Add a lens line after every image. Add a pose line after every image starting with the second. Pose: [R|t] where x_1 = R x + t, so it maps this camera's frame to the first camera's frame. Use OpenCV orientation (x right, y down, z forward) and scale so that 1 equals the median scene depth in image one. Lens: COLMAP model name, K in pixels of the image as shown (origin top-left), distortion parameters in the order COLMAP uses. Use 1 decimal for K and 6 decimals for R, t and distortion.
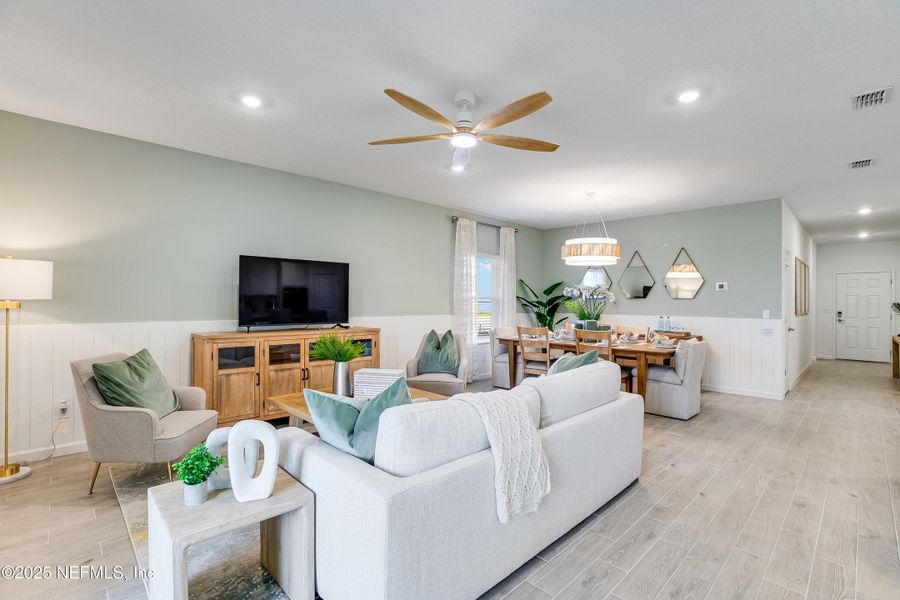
lens RADIAL K [[406.0, 0, 450.0], [0, 406.0, 302.5], [0, 0, 1]] dist [-0.001087, 0.002157]
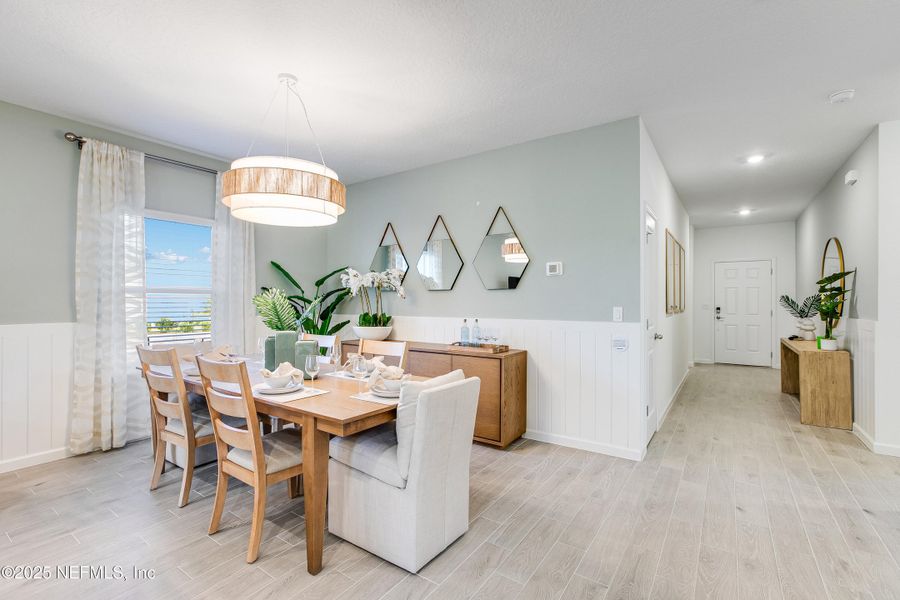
lens RADIAL K [[393.5, 0, 431.7], [0, 393.5, 302.0], [0, 0, 1]] dist [-0.012466, 0.004286]
pose [[0.989926, -0.008881, 0.141308, 0.376599], [0.008608, 0.999960, 0.002542, 0.006470], [-0.141325, -0.001300, 0.989962, 0.413444]]
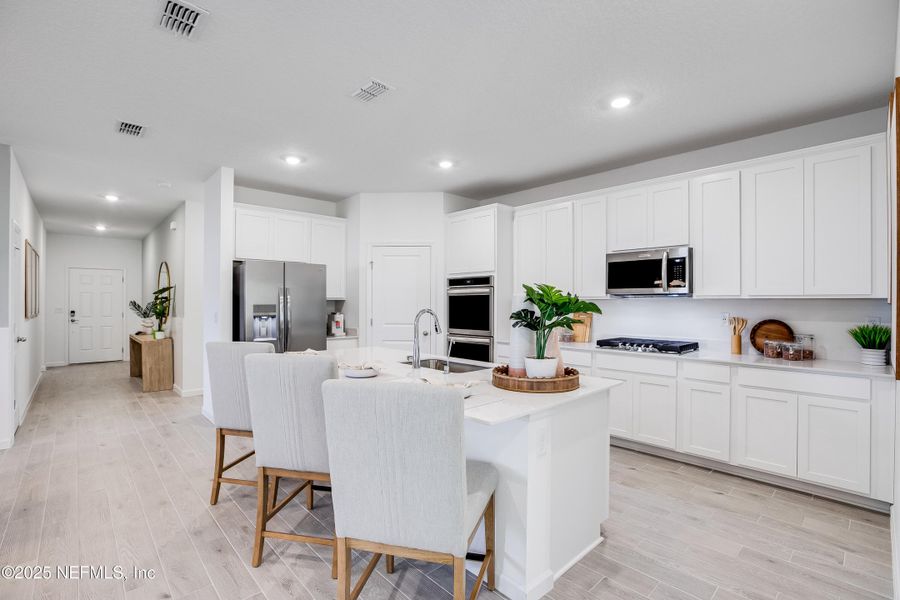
lens RADIAL K [[406.0, 0, 451.3], [0, 406.0, 301.8], [0, 0, 1]] dist [-0.001087, 0.002157]
pose [[0.032435, -0.005058, 0.999461, 0.145623], [-0.001878, 0.999985, 0.005122, -0.004596], [-0.999472, -0.002043, 0.032425, 0.214262]]
